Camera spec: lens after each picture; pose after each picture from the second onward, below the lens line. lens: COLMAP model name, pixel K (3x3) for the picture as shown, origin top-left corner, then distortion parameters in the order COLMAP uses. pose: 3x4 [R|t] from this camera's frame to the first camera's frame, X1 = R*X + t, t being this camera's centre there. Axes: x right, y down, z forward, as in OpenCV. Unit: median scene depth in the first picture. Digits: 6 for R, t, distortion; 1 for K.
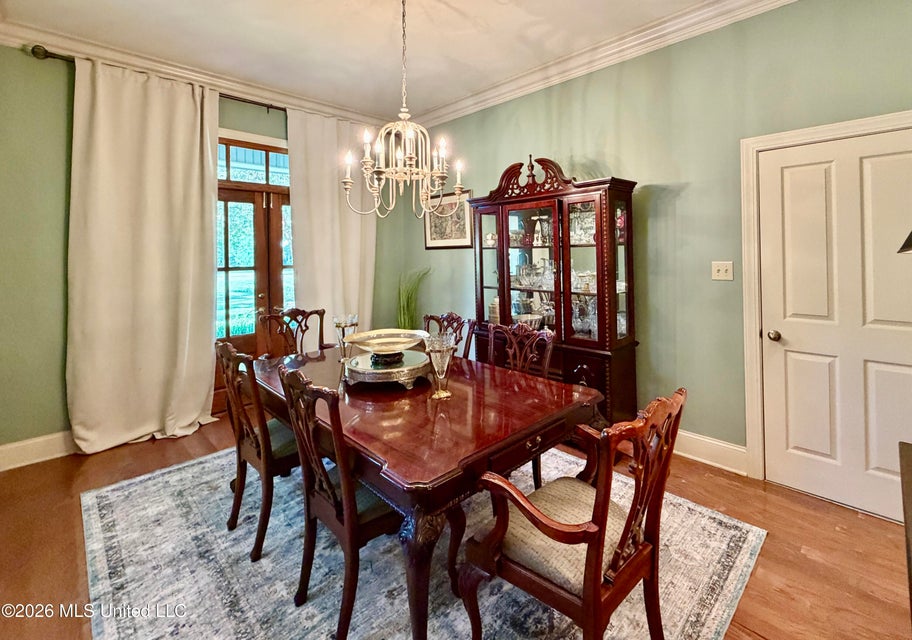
lens RADIAL K [[412.4, 0, 480.8], [0, 412.4, 251.6], [0, 0, 1]] dist [-0.001079, -0.000536]
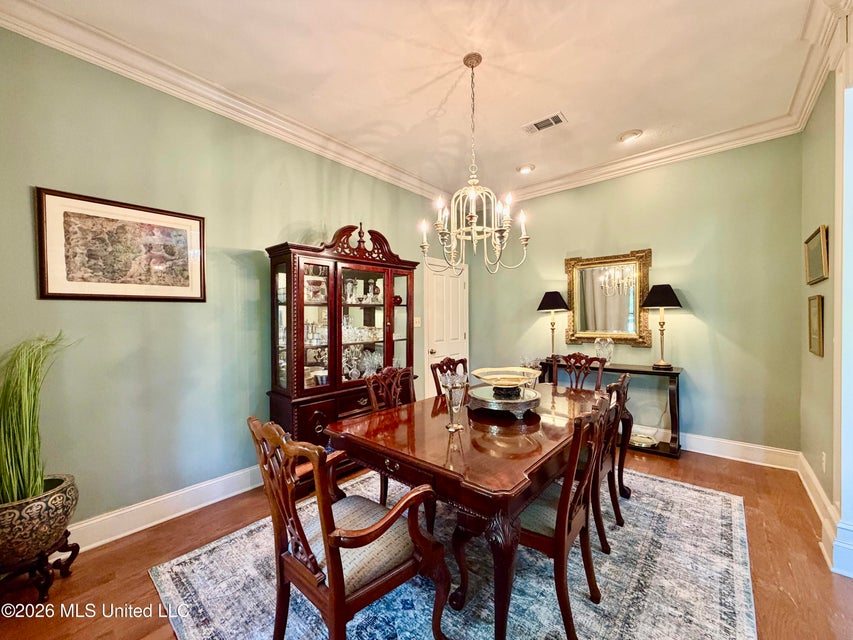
lens RADIAL K [[341.0, 0, 424.1], [0, 341.0, 320.0], [0, 0, 1]] dist [-0.001275, -0.000052]
pose [[-0.056307, 0.004199, 0.998405, -0.791273], [0.006403, 0.999972, -0.003844, 0.034670], [-0.998393, 0.006176, -0.056333, 0.851112]]
